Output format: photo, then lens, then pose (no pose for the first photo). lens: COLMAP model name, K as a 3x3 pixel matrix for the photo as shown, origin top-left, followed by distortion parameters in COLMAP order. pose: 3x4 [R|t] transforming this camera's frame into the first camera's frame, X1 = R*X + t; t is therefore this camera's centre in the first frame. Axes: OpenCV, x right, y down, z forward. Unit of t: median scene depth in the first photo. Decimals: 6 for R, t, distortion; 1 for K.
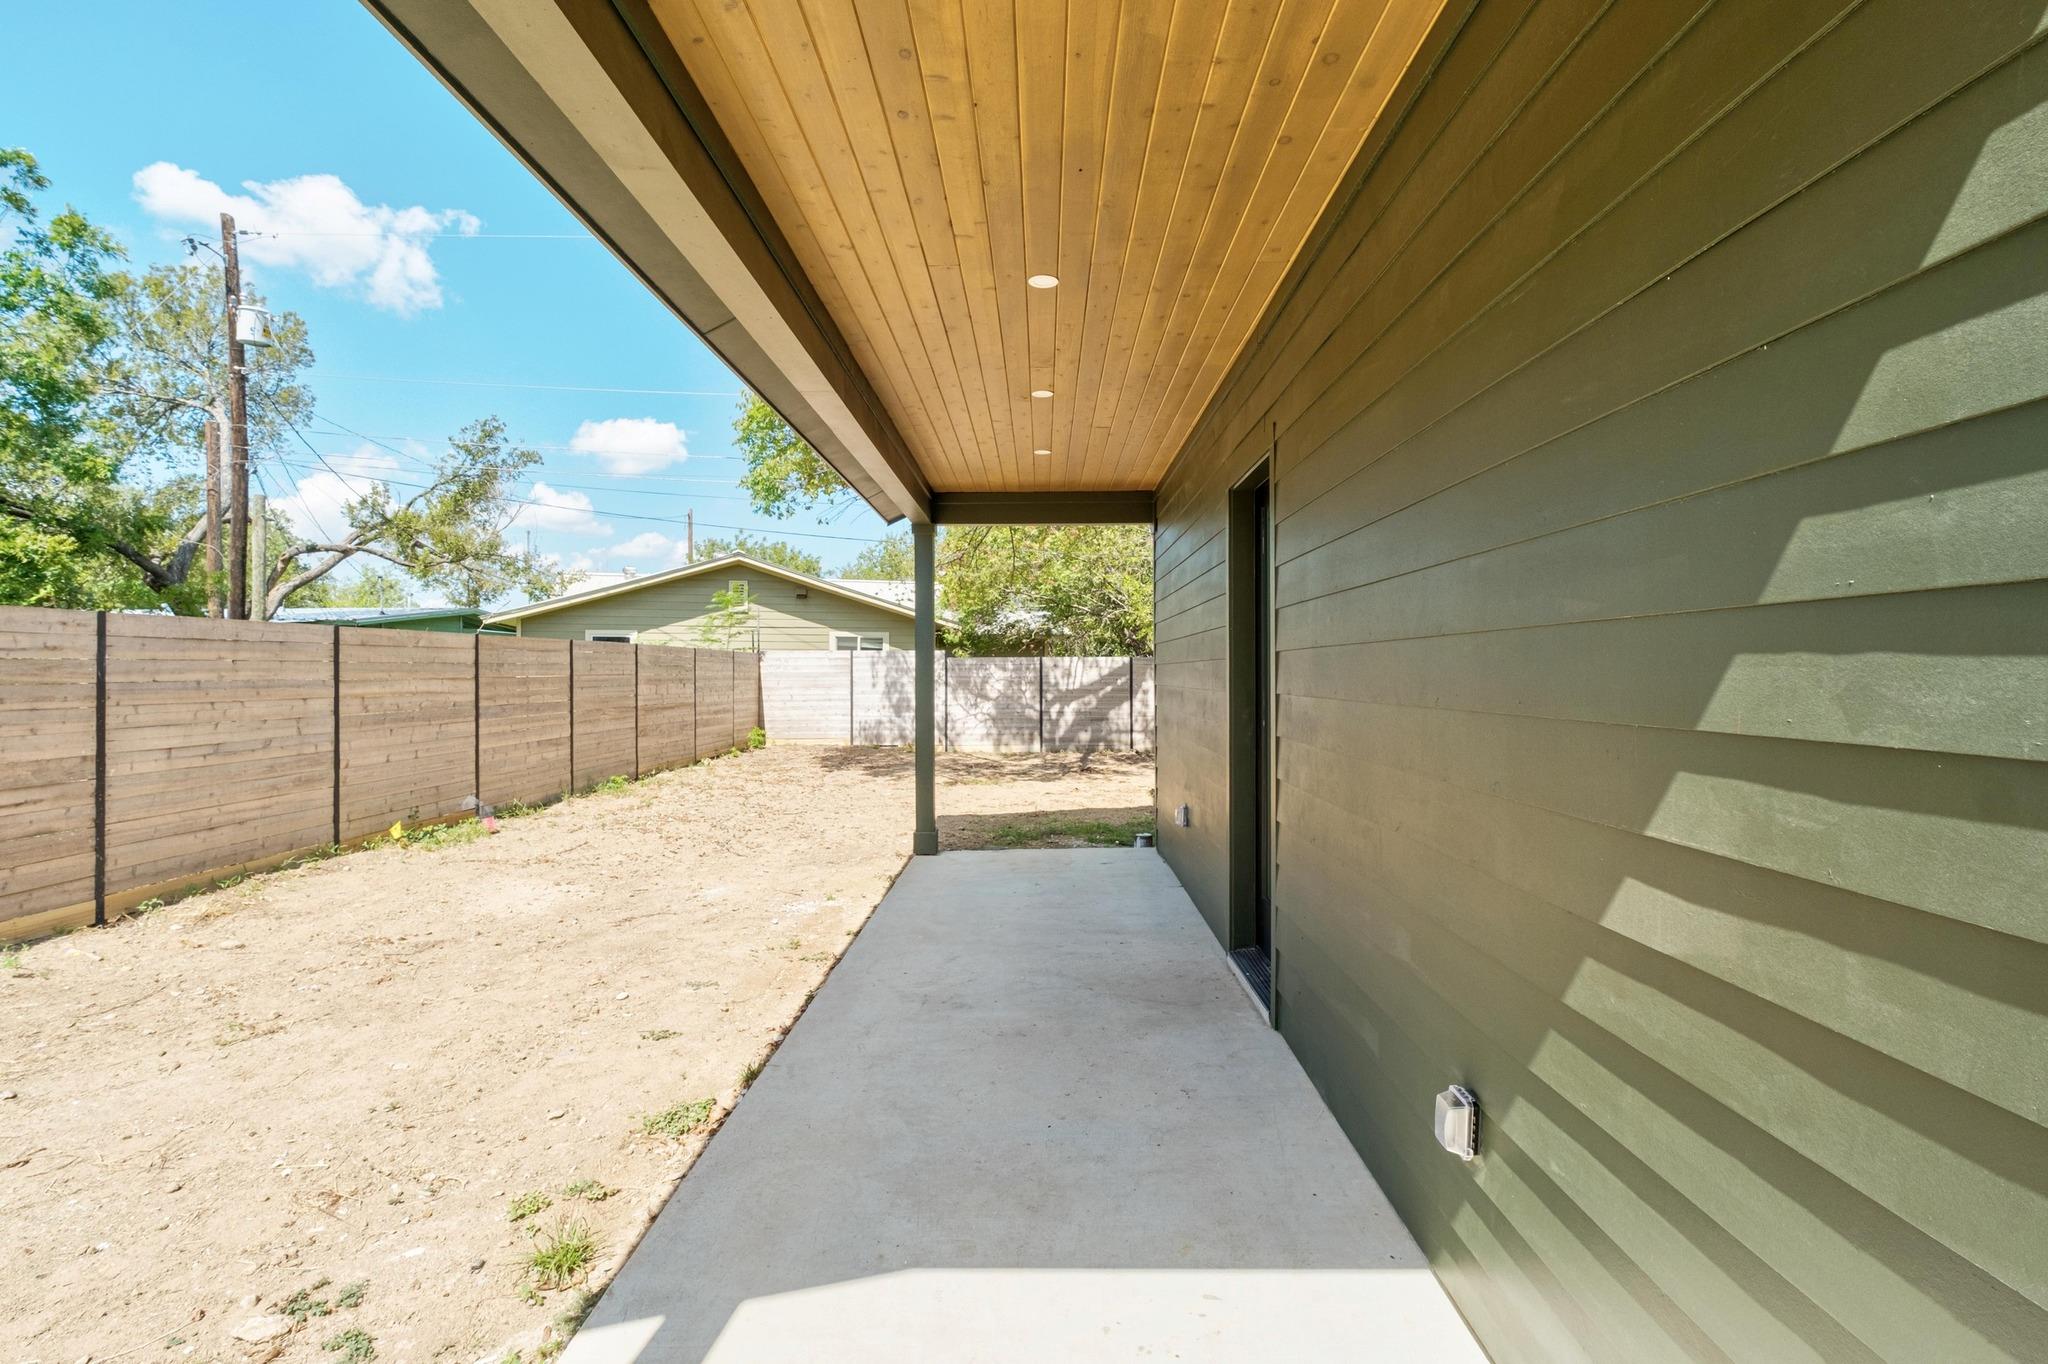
lens RADIAL K [[939.6, 0, 1023.9], [0, 939.6, 669.3], [0, 0, 1]] dist [-0.002151, 0.003867]
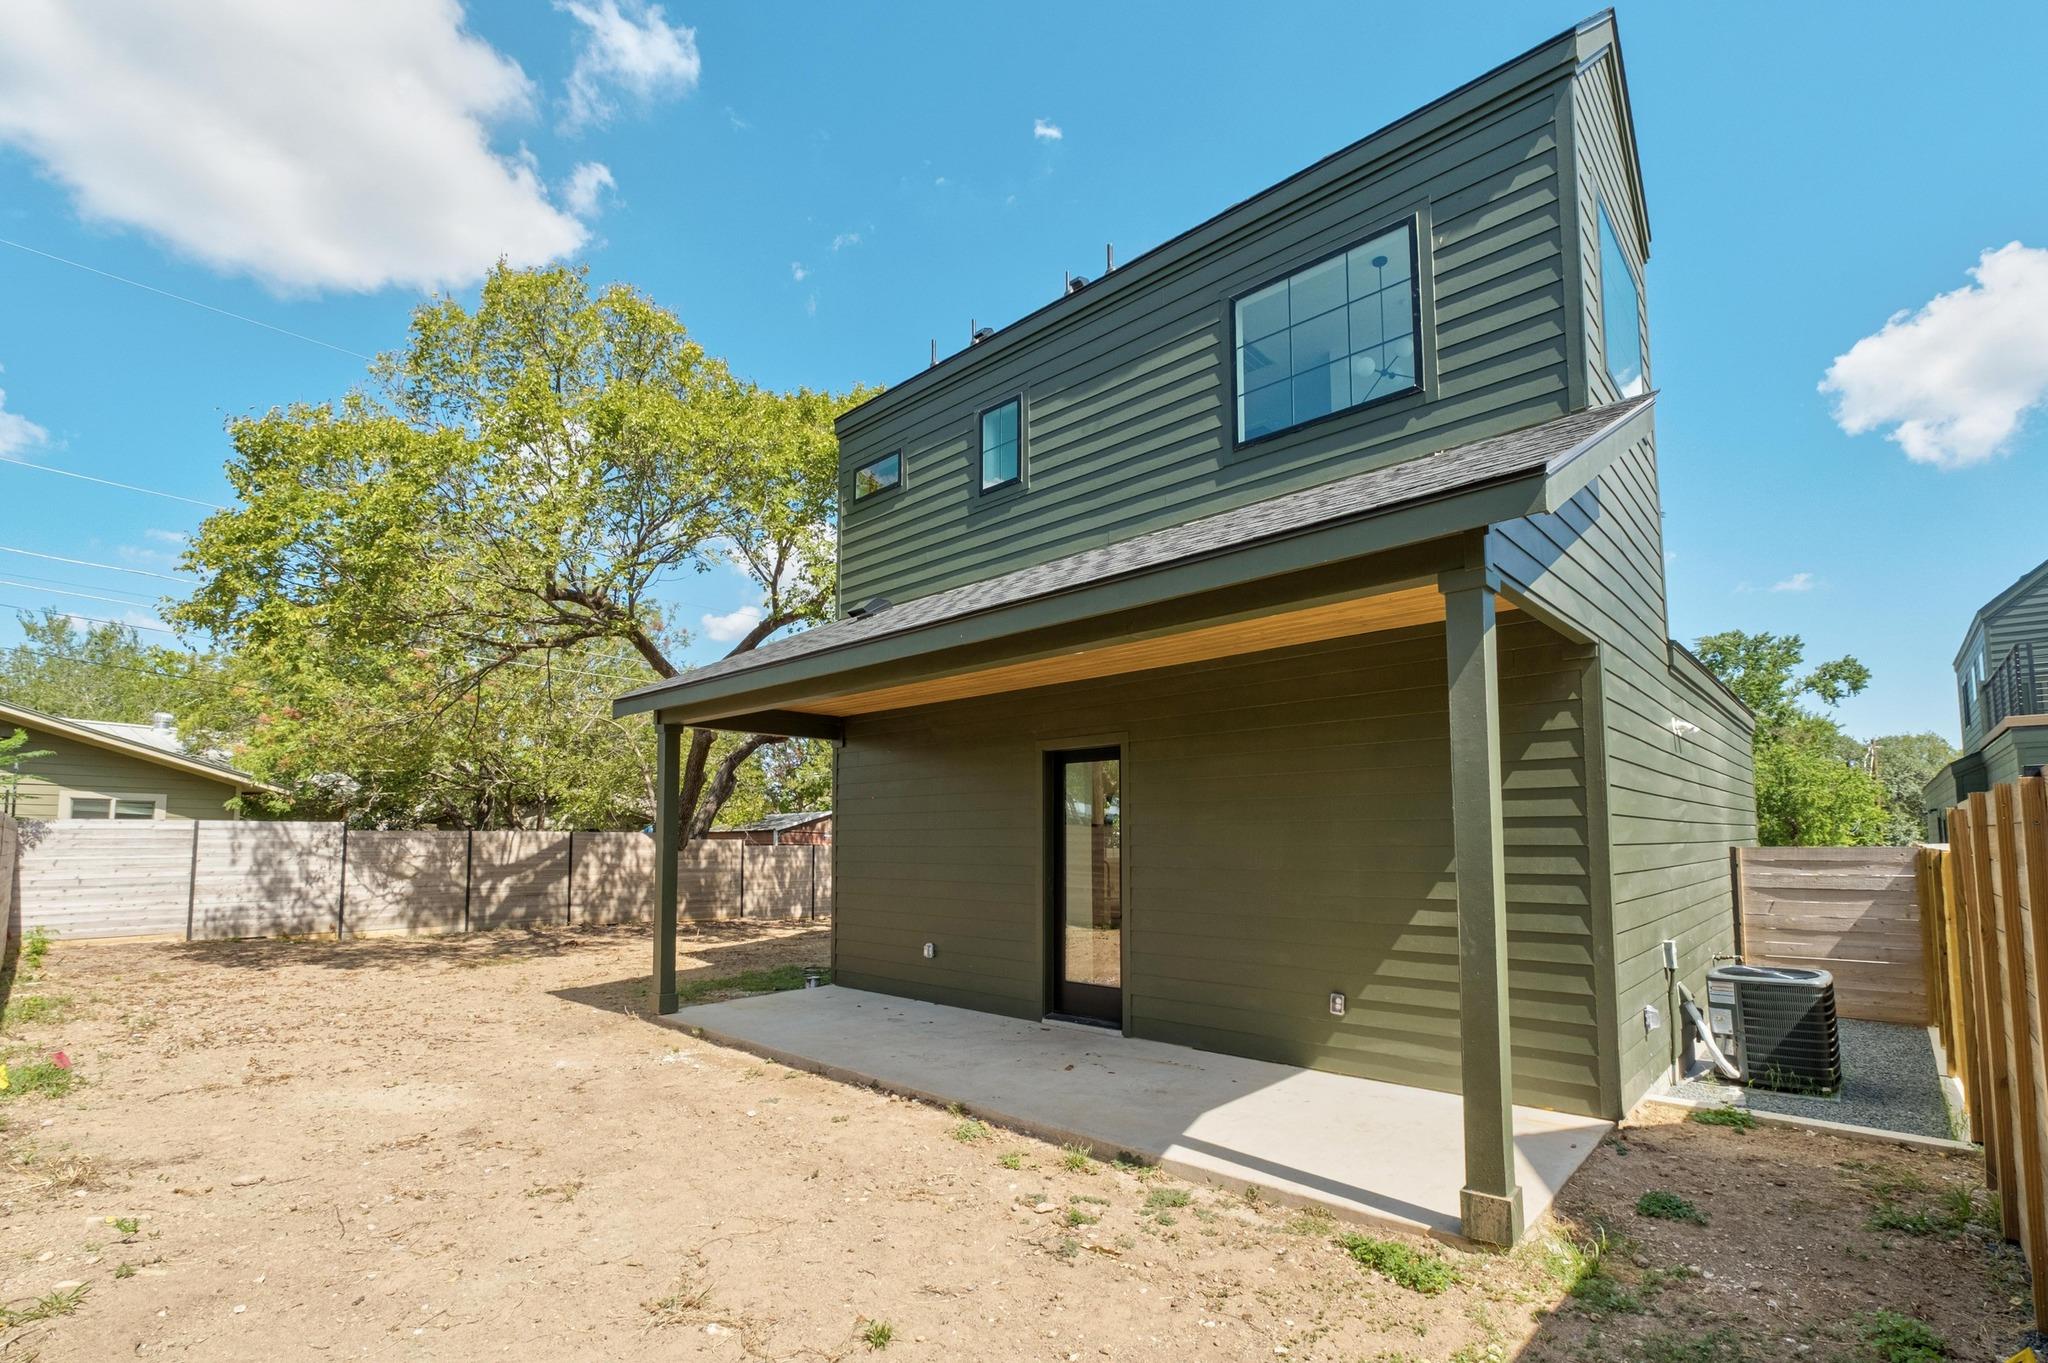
lens RADIAL K [[914.9, 0, 1039.3], [0, 914.9, 774.9], [0, 0, 1]] dist [-0.017112, 0.010181]
pose [[0.659948, 0.055600, 0.749251, -0.654859], [-0.003761, 0.997490, -0.070709, -0.014304], [-0.751302, 0.043846, 0.658500, -0.074439]]
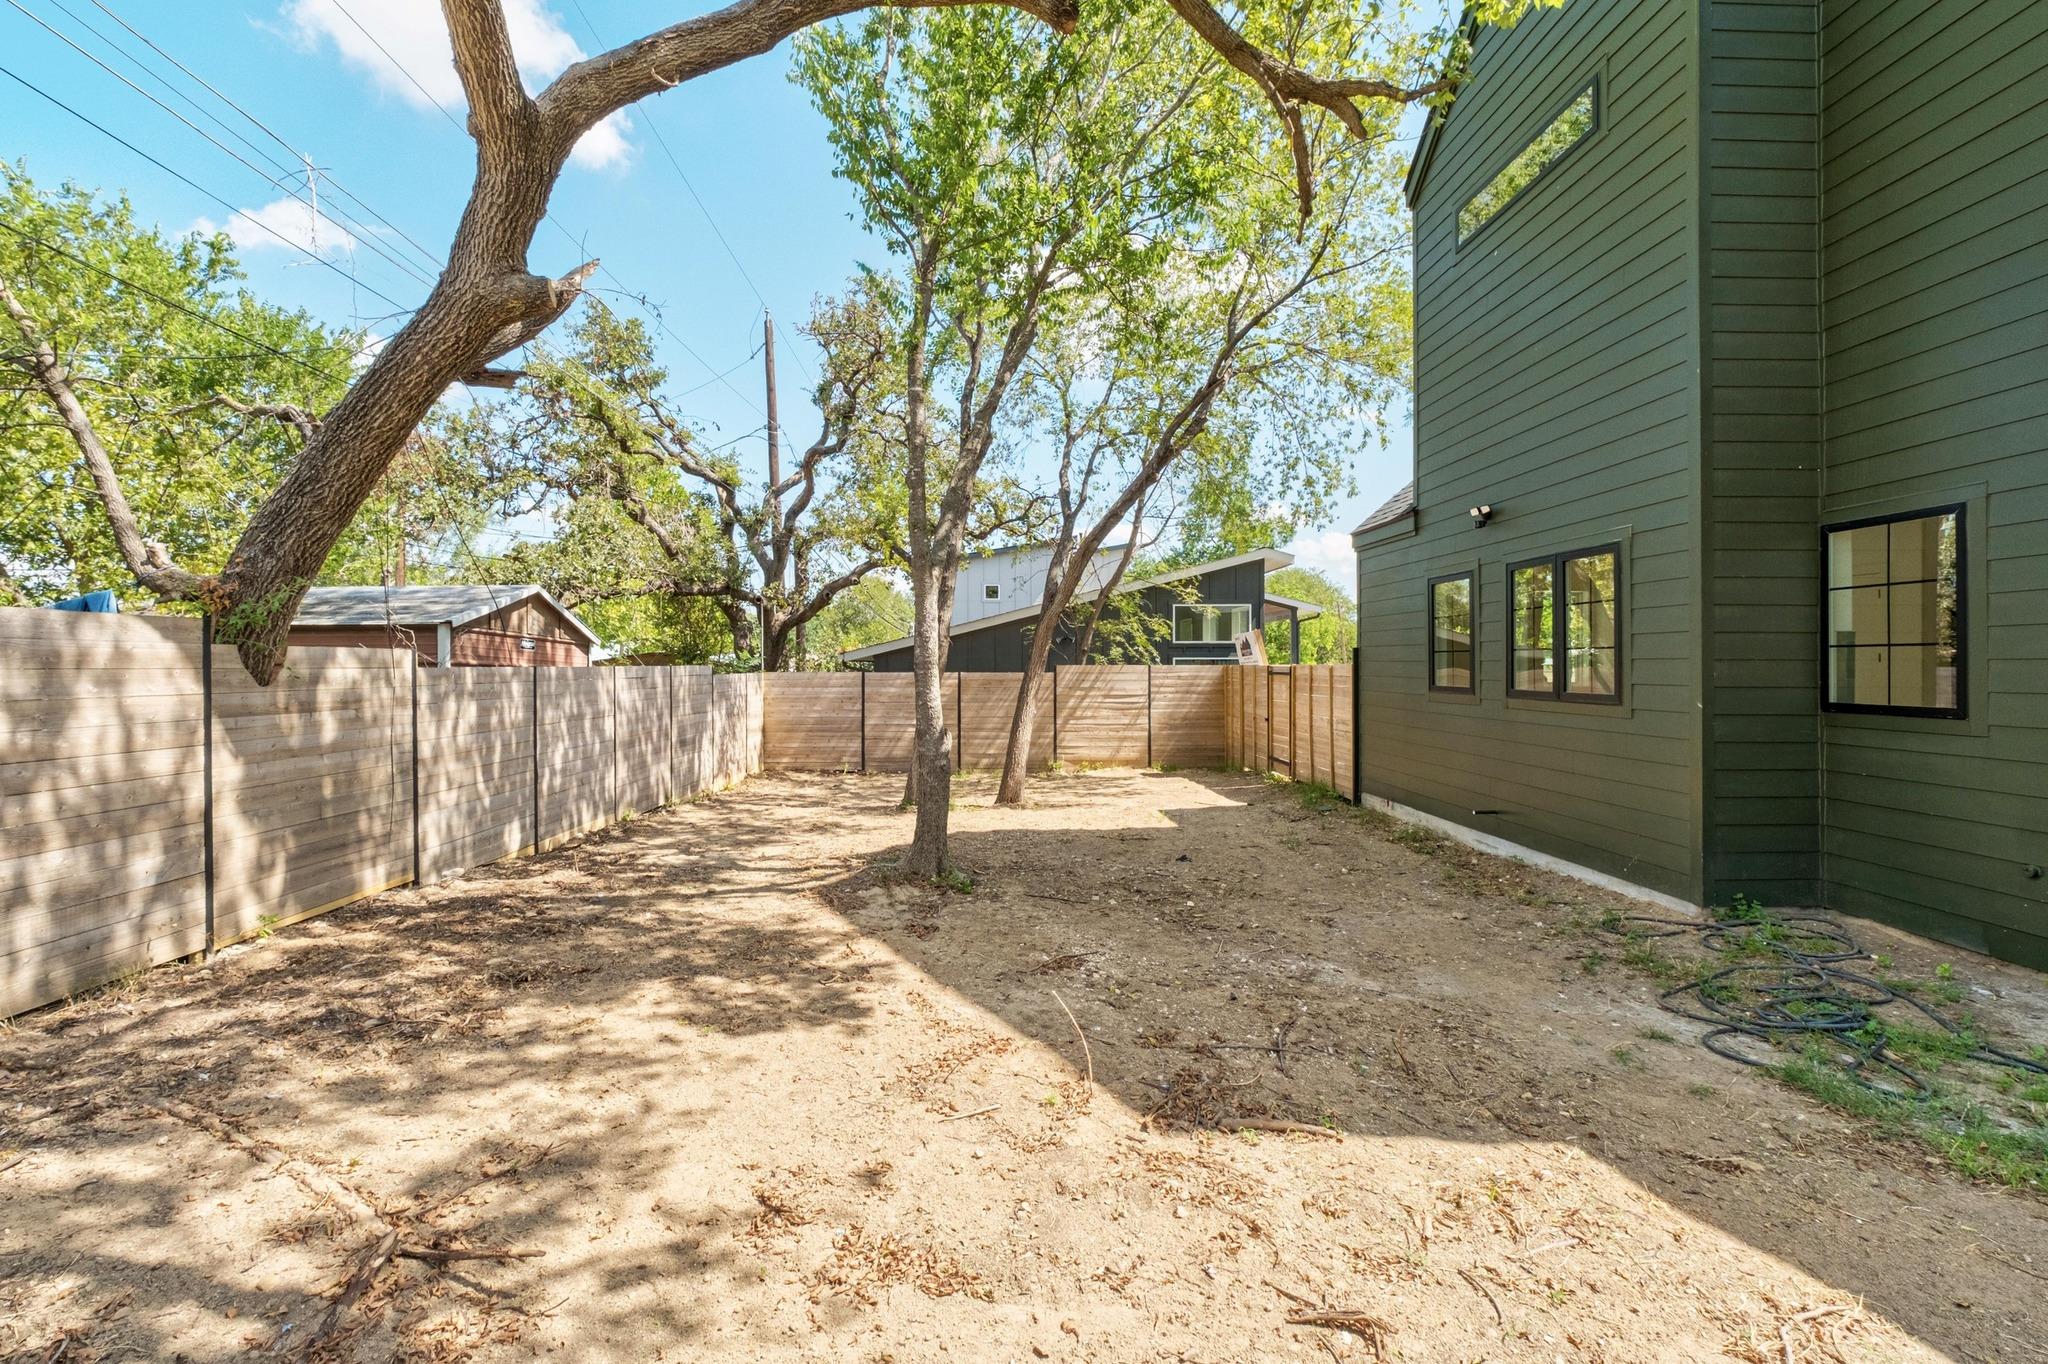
lens RADIAL K [[936.8, 0, 1027.6], [0, 936.8, 666.3], [0, 0, 1]] dist [-0.004161, 0.000299]
pose [[-0.050798, 0.001058, 0.998708, -0.188615], [-0.001308, 0.999999, -0.001126, 0.003356], [-0.998708, -0.001363, -0.050797, 1.691926]]
